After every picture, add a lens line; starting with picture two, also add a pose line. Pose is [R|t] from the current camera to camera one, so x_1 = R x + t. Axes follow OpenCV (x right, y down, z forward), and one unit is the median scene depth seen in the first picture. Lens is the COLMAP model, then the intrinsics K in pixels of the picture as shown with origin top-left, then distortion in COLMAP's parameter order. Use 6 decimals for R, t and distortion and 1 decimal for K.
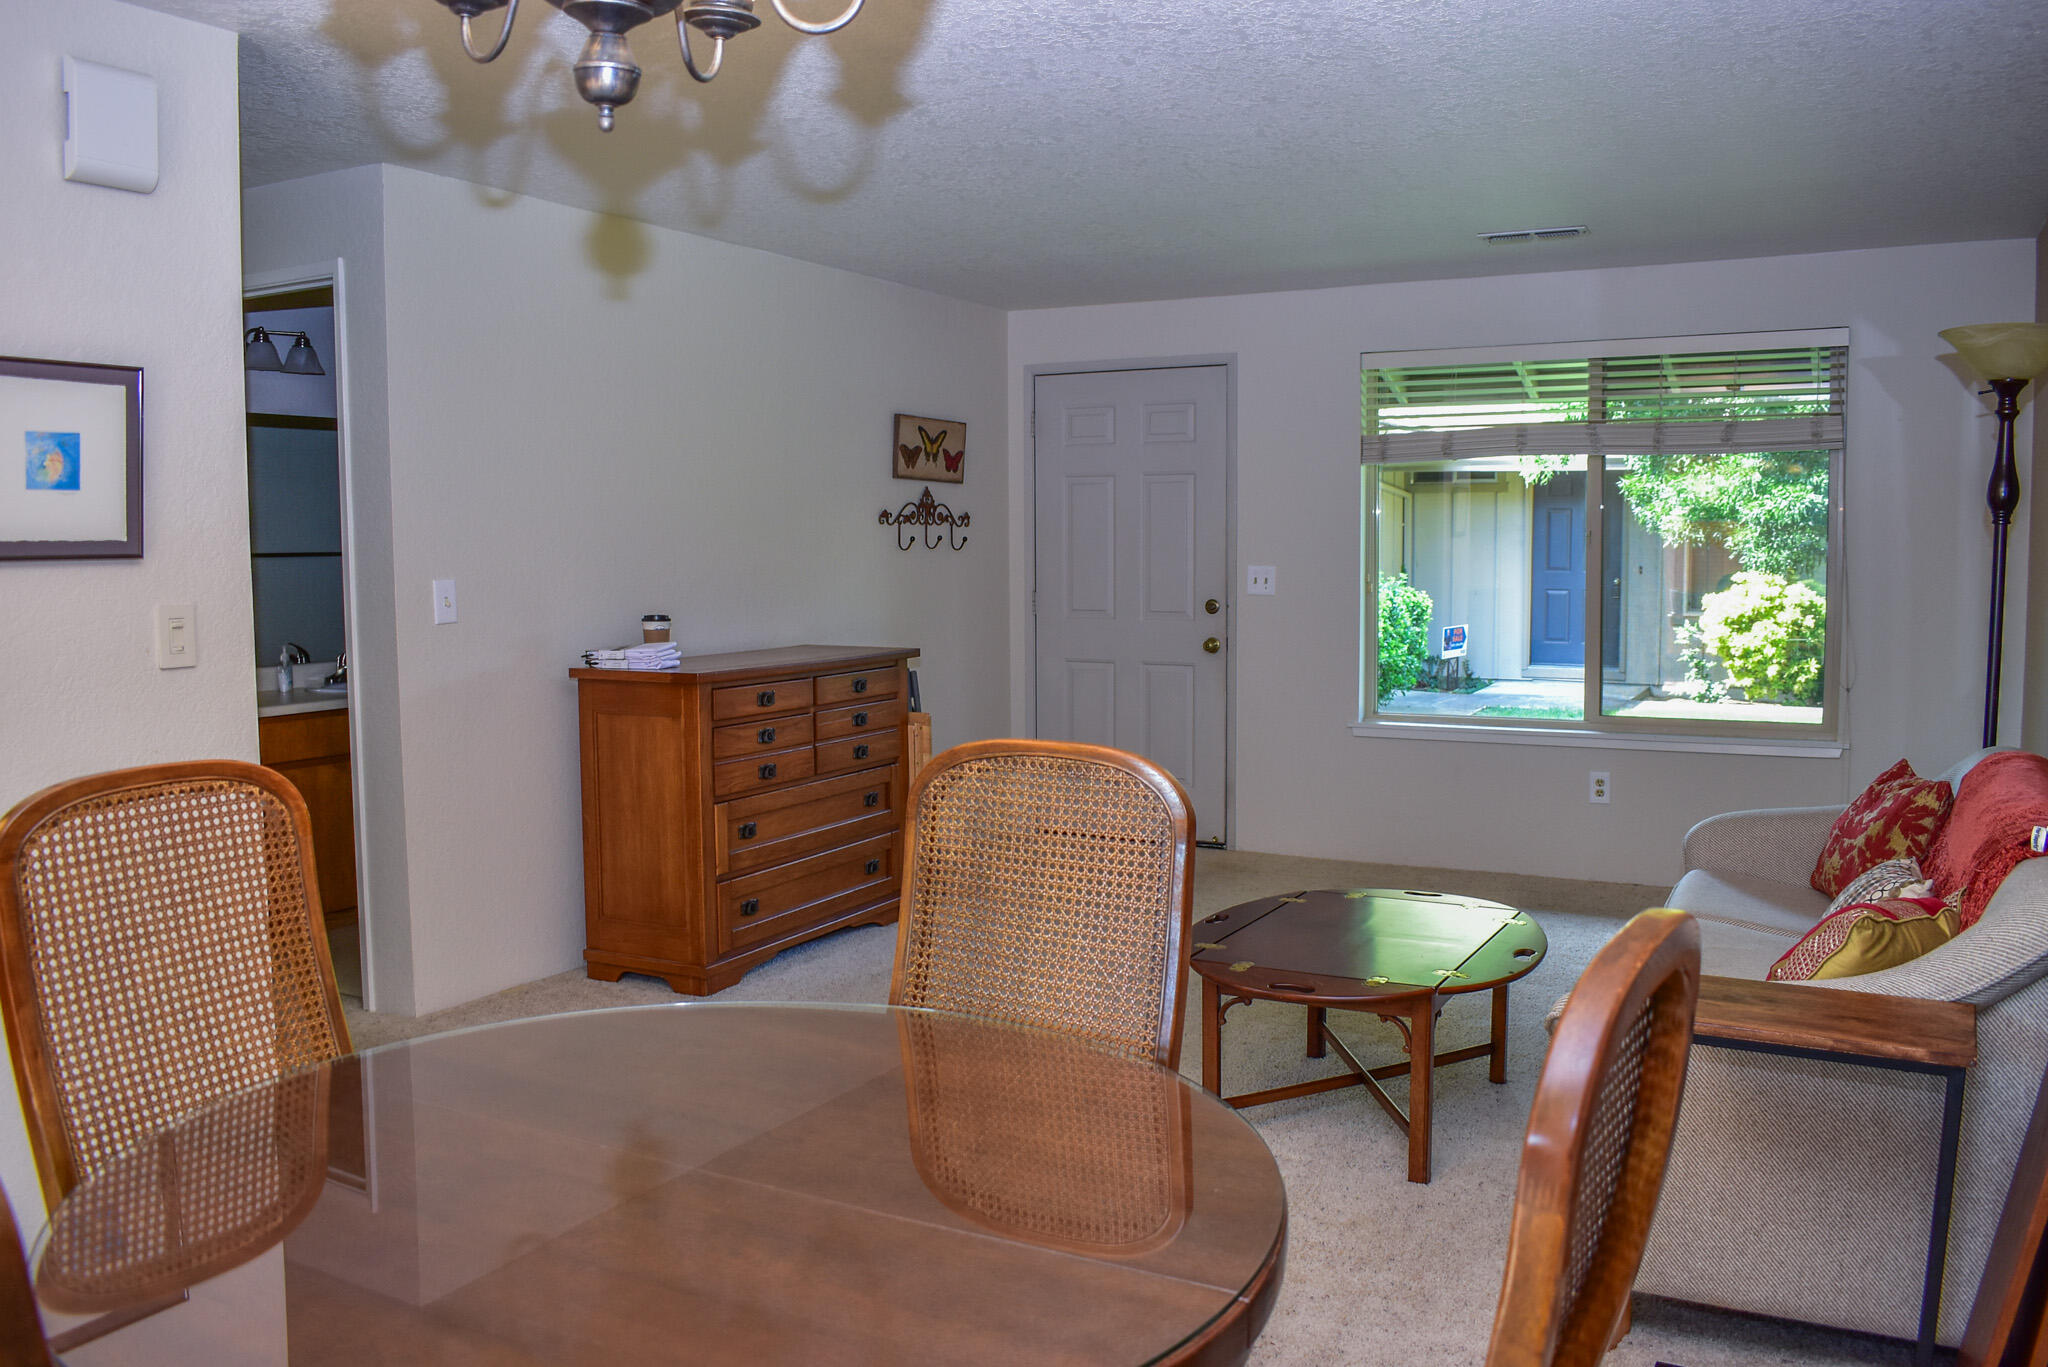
lens RADIAL K [[1674.9, 0, 1032.3], [0, 1674.9, 685.4], [0, 0, 1]] dist [-0.064641, -0.008184]
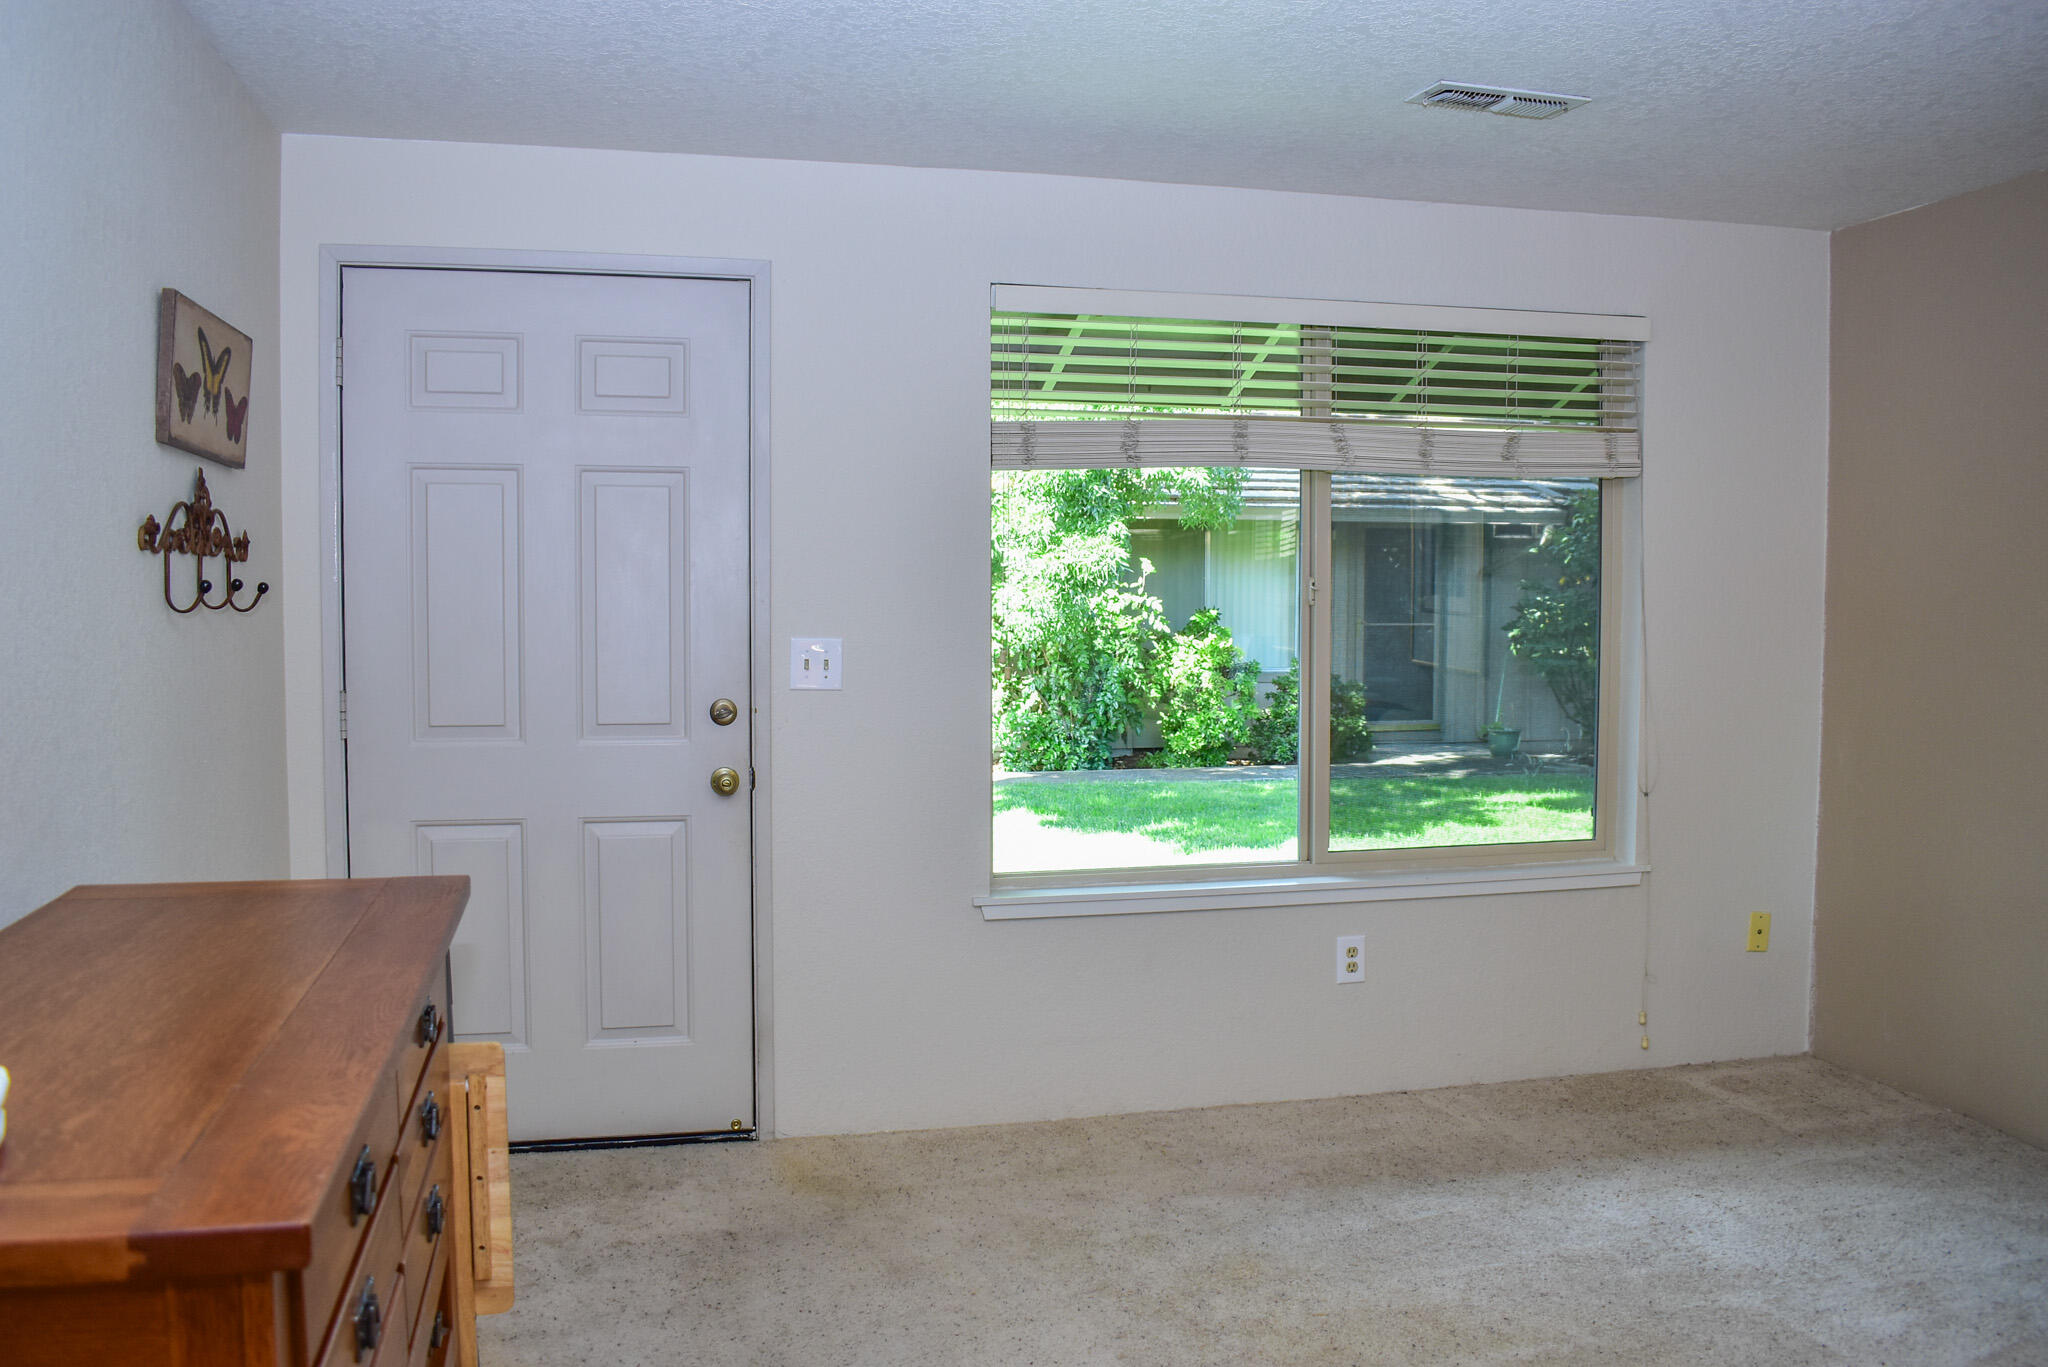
lens RADIAL K [[1674.9, 0, 1019.6], [0, 1674.9, 701.6], [0, 0, 1]] dist [-0.064641, -0.008184]
pose [[0.739231, -0.034548, 0.672565, -0.197624], [0.054184, 0.998497, -0.008263, -0.041869], [-0.671269, 0.042550, 0.739992, 0.533265]]
